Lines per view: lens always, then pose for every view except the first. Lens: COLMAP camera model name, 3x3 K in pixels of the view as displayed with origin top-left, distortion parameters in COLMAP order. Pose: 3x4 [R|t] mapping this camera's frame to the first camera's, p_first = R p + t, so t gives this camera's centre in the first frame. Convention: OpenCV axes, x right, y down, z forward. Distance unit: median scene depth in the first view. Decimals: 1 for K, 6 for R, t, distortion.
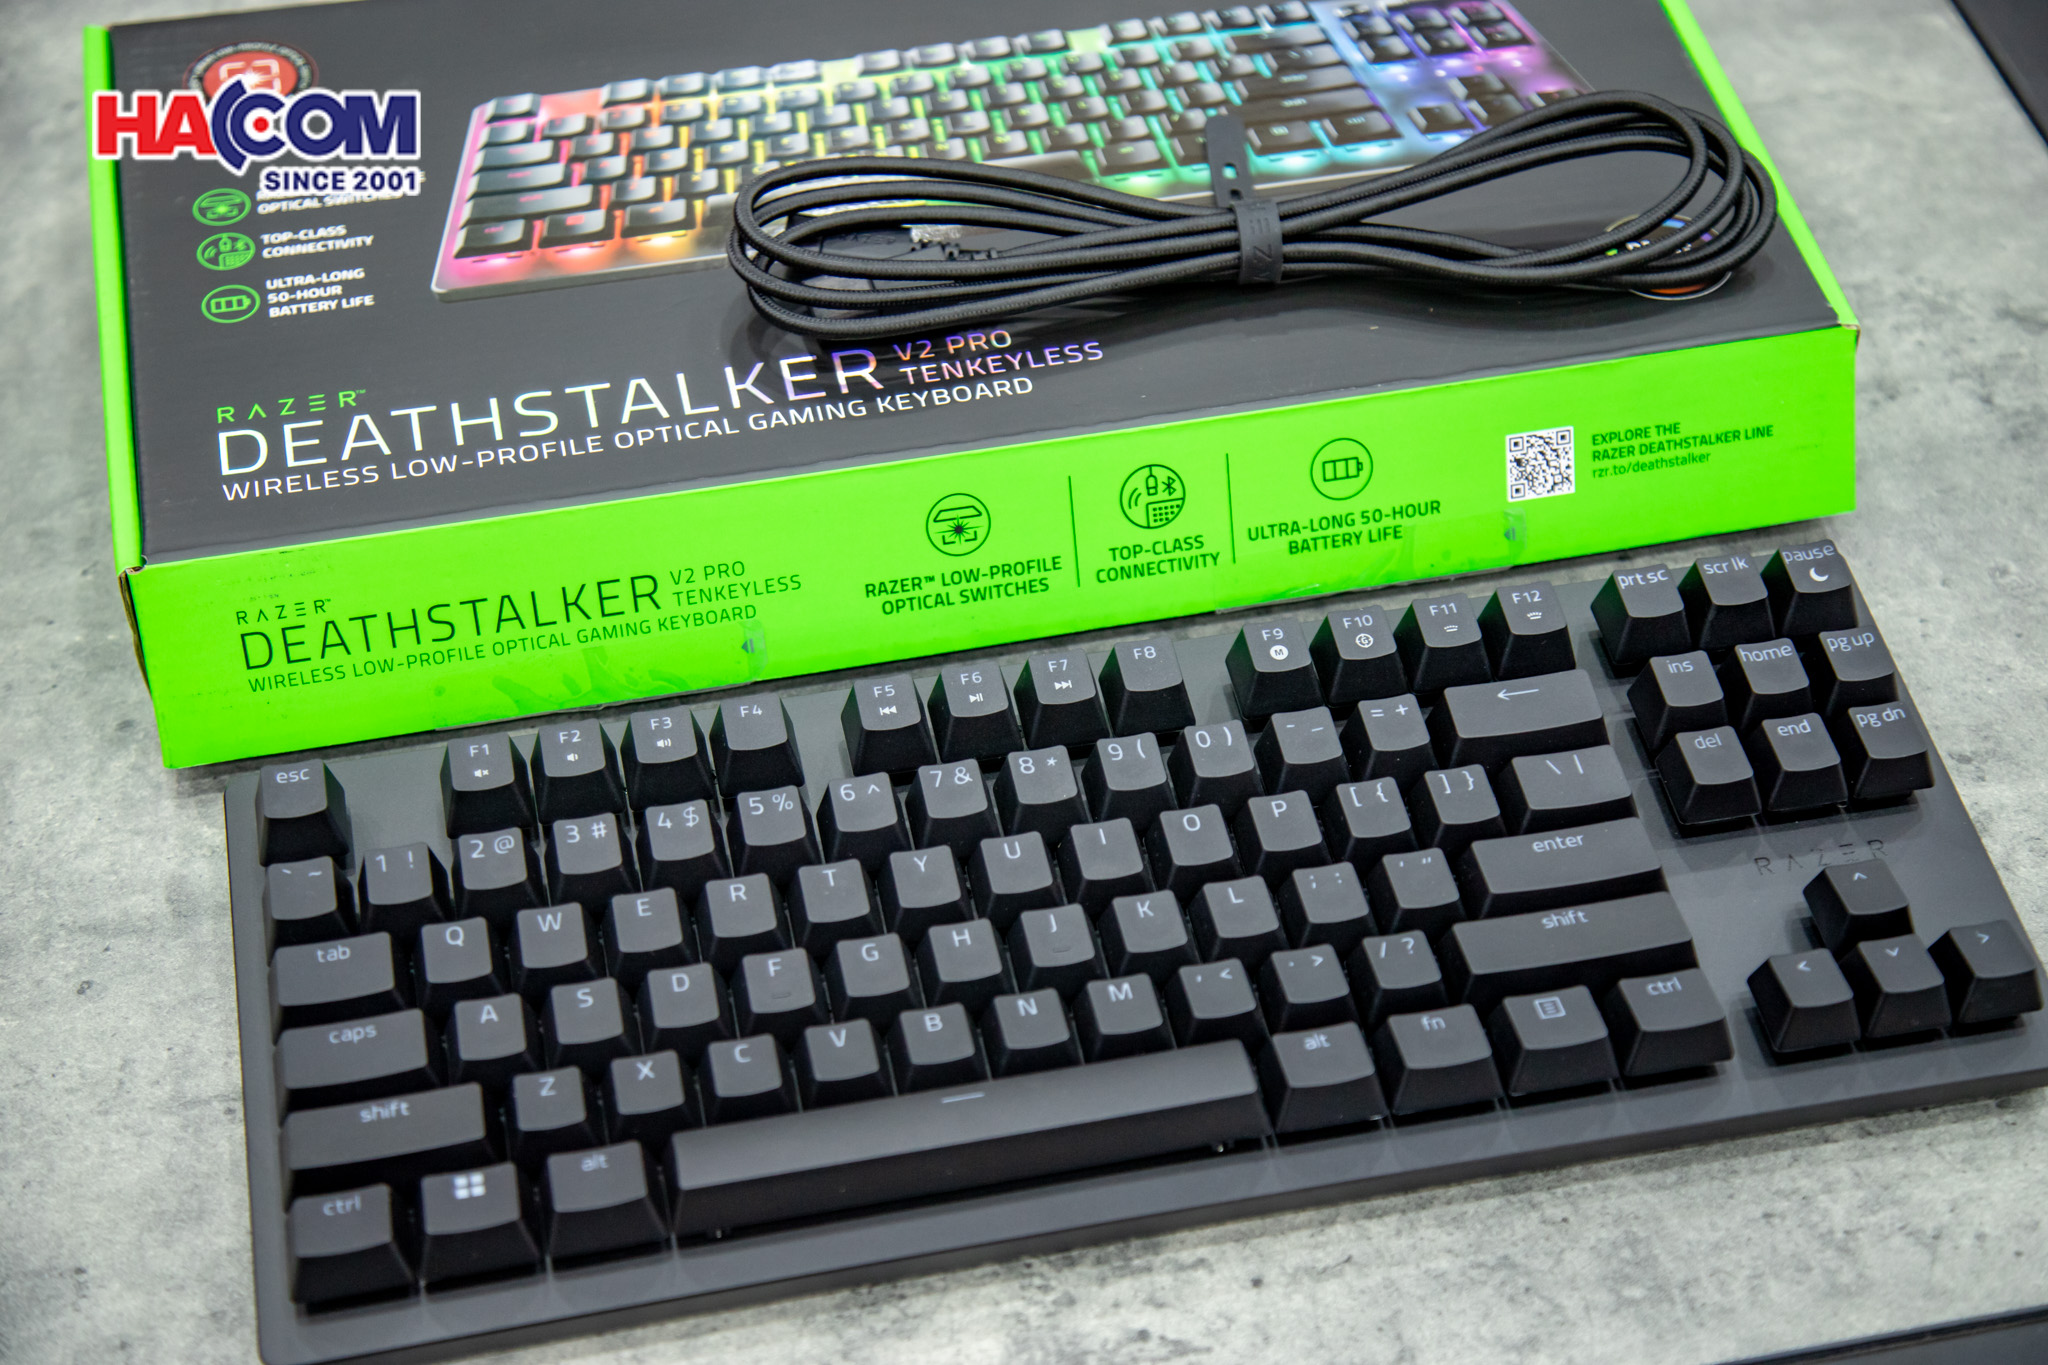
lens RADIAL K [[3345.0, 0, 1024.0], [0, 3345.0, 682.5], [0, 0, 1]] dist [0.151037, 0.183750]
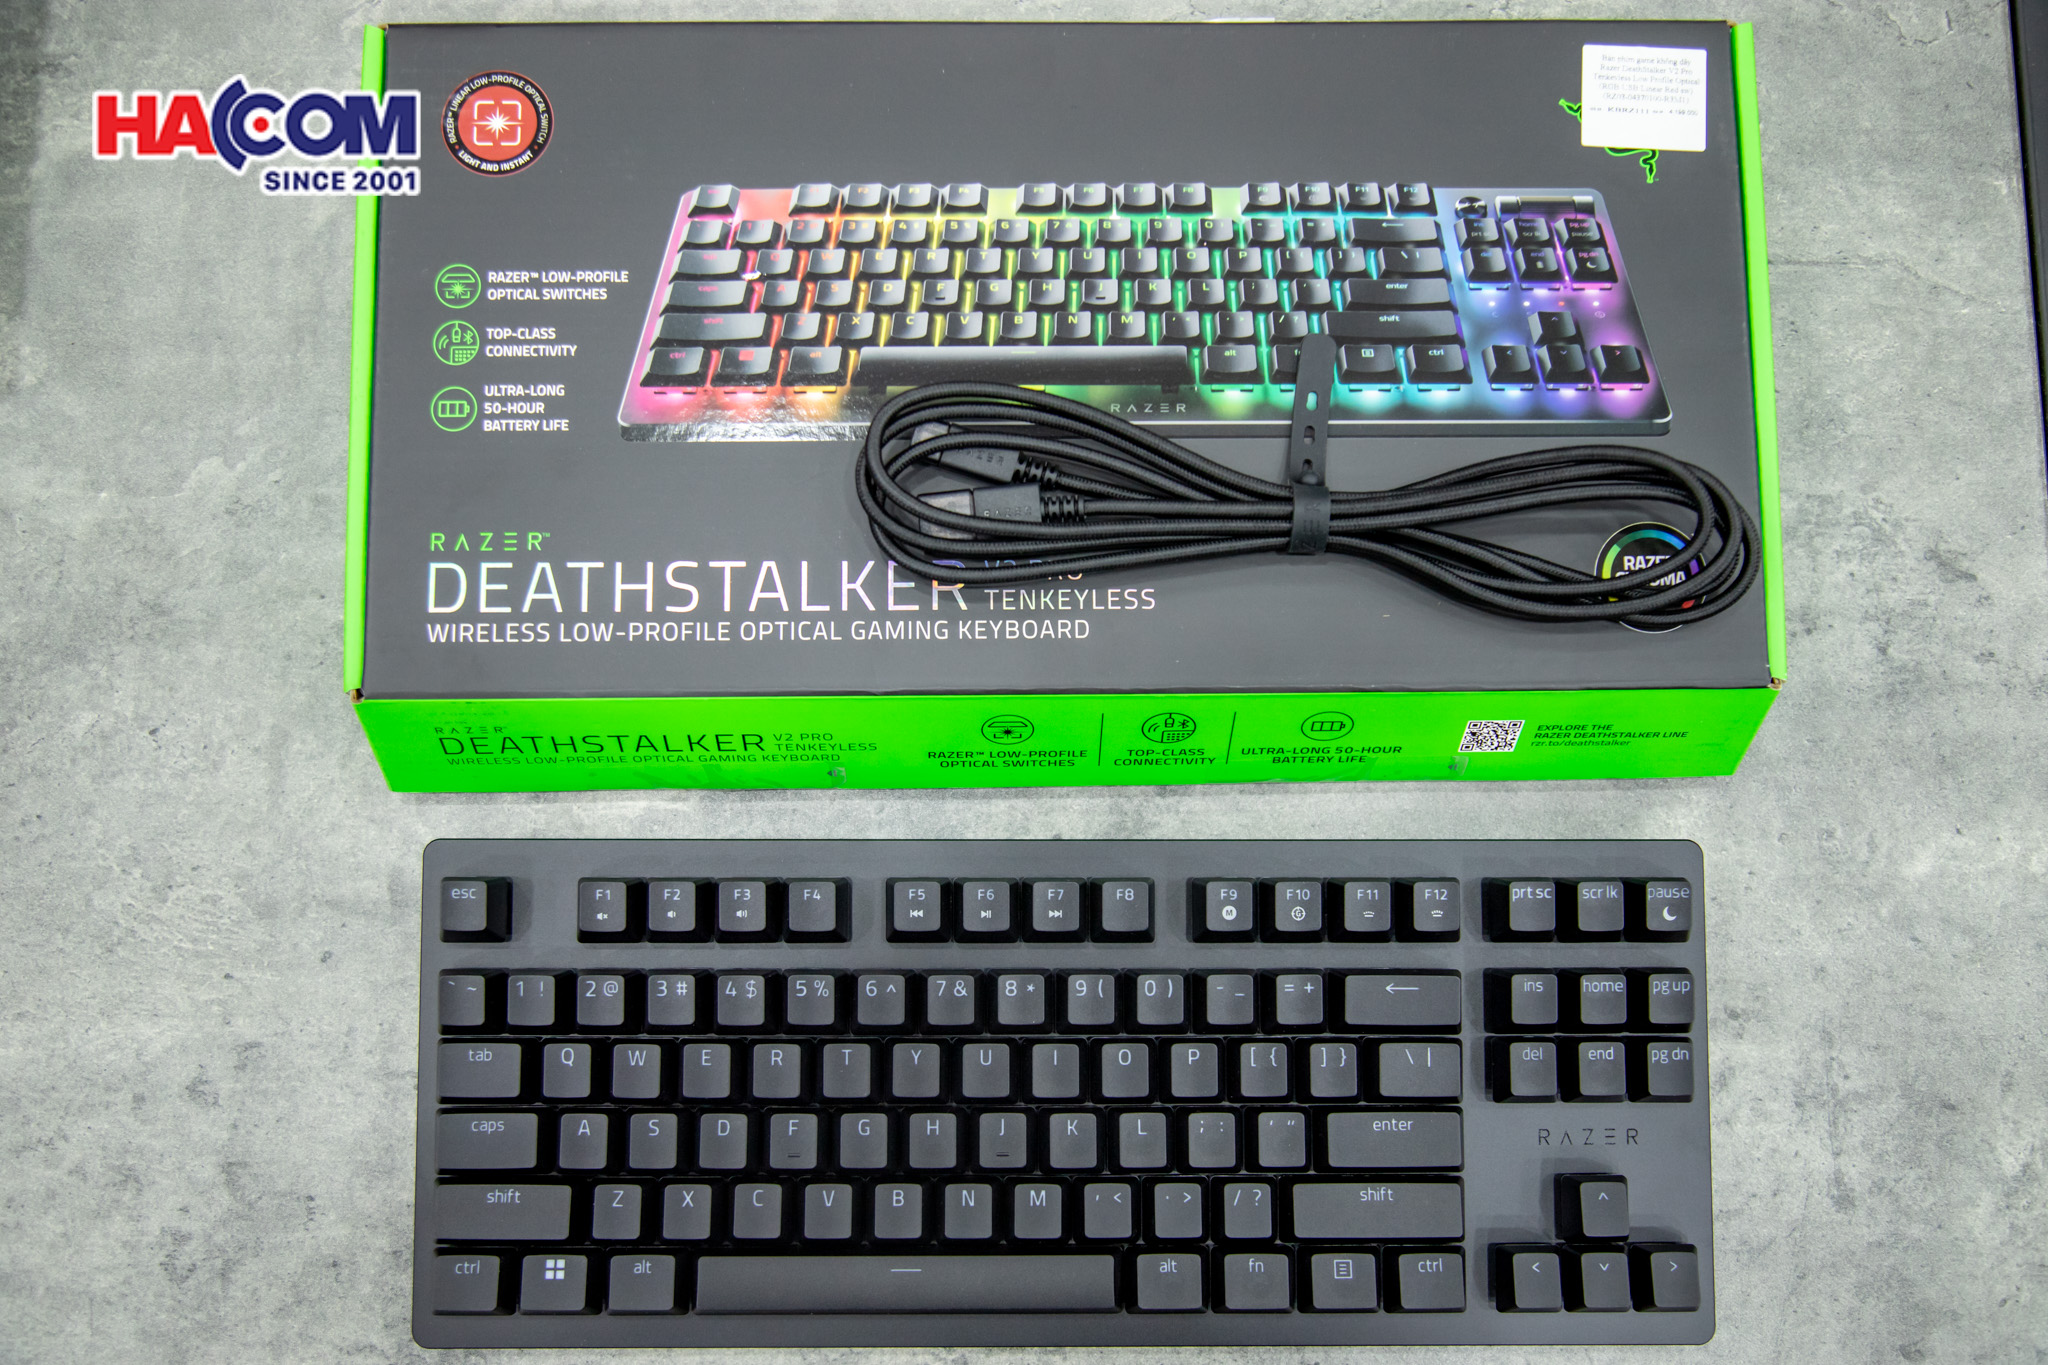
lens RADIAL K [[2034.4, 0, 1024.0], [0, 2034.4, 682.5], [0, 0, 1]] dist [-0.016588, 0.086518]
pose [[0.979570, 0.200137, -0.019687, -0.002387], [-0.153515, 0.807413, 0.569664, -0.517045], [0.129907, -0.555003, 0.821642, 0.410967]]
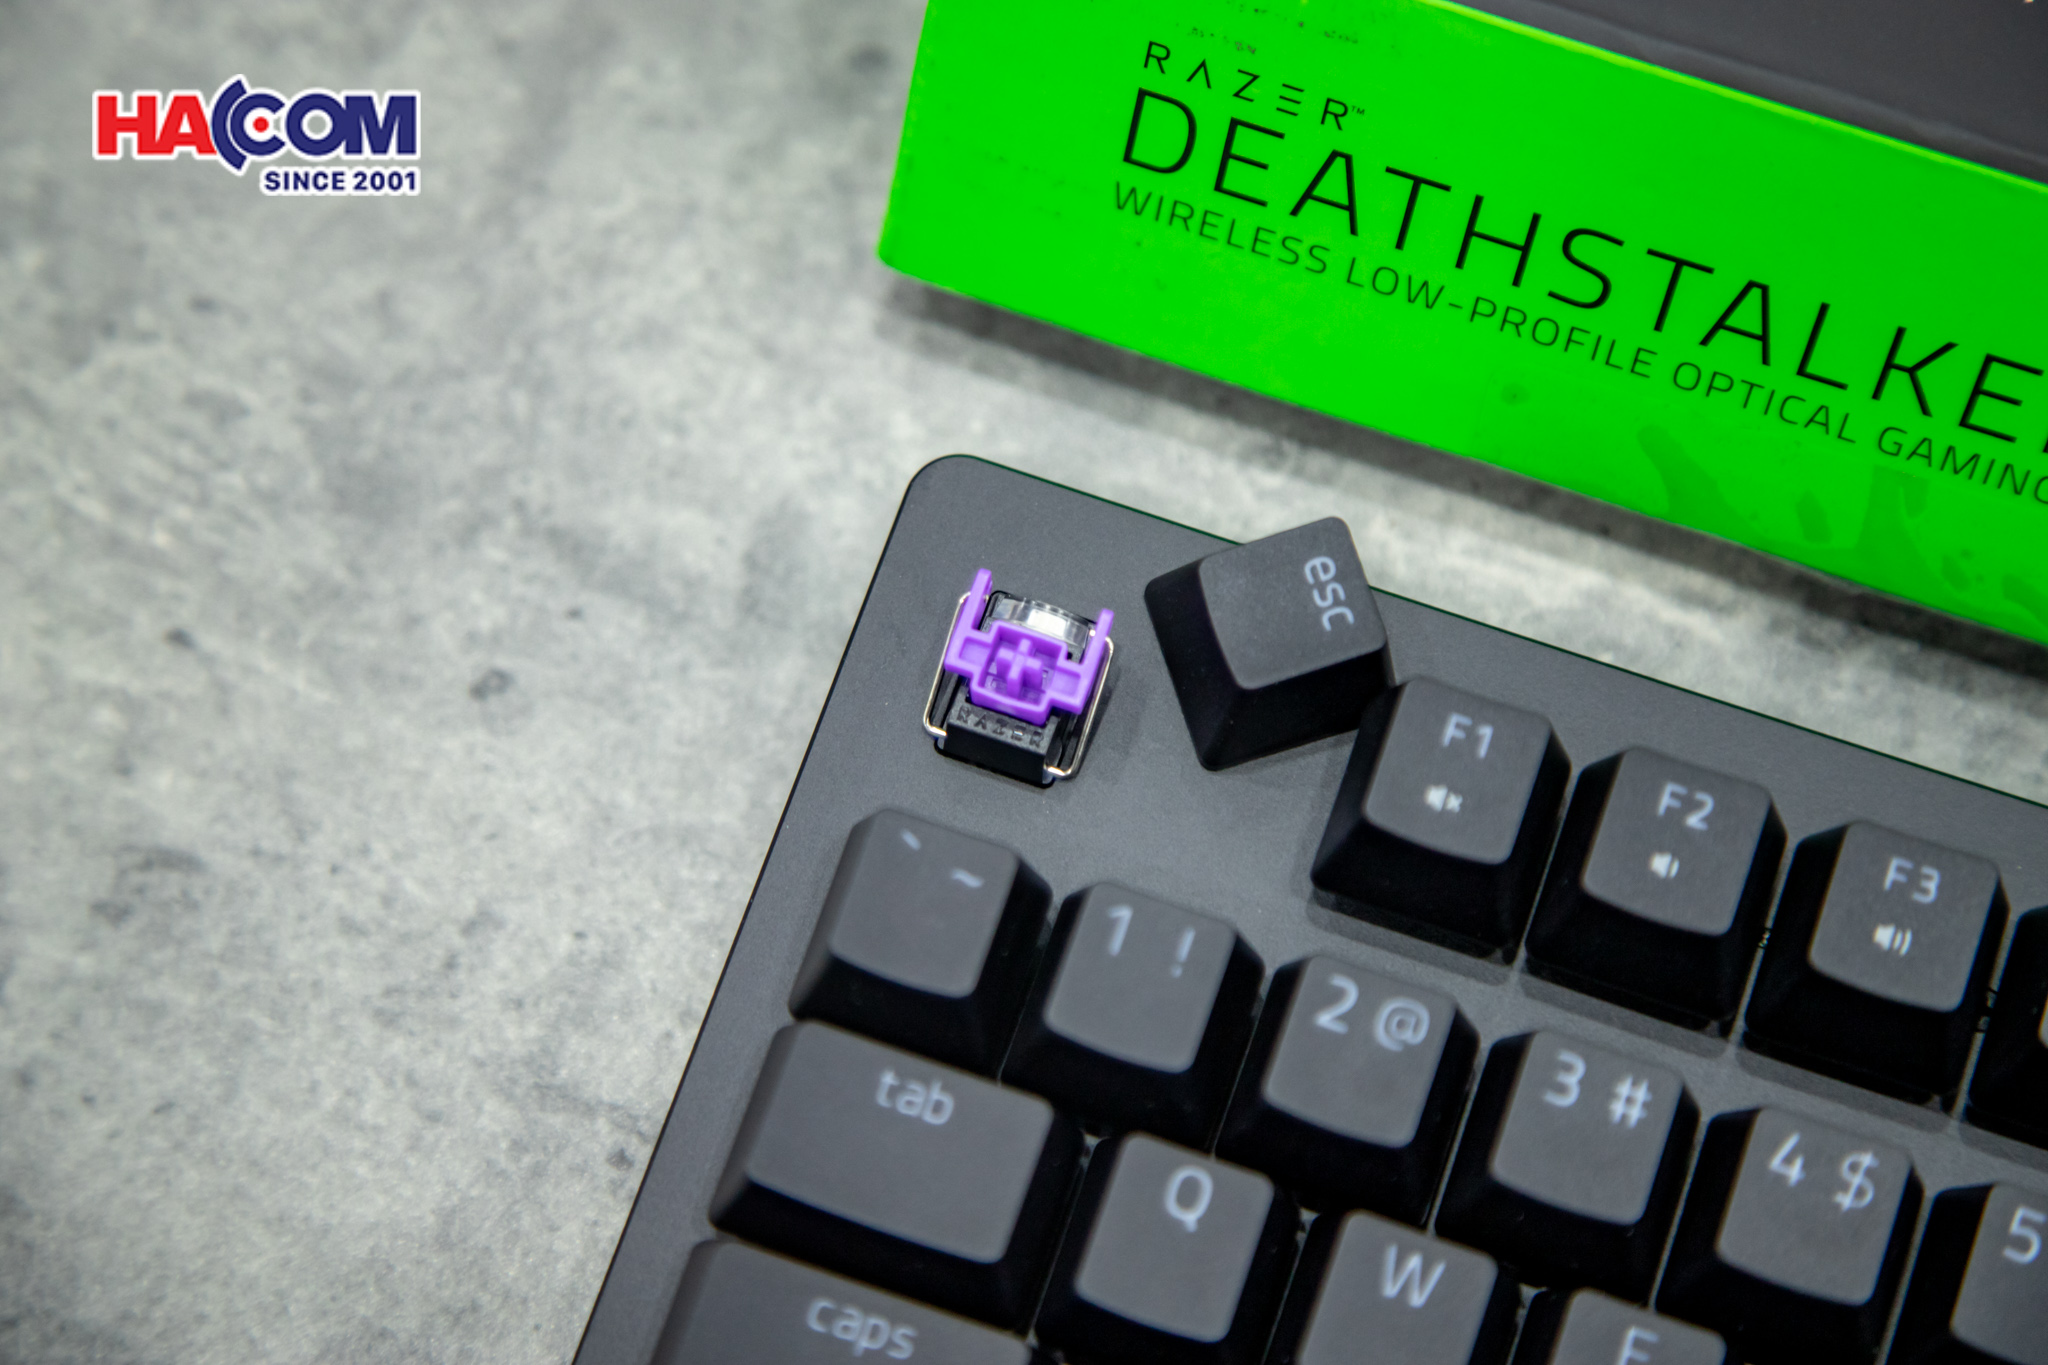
lens RADIAL K [[5169.9, 0, 1024.0], [0, 5169.9, 682.5], [0, 0, 1]] dist [0.403349, -0.247469]
pose [[0.850095, 0.494407, -0.181384, -0.096222], [-0.394846, 0.826279, 0.401696, -0.205574], [0.348475, -0.269861, 0.897631, 0.419031]]
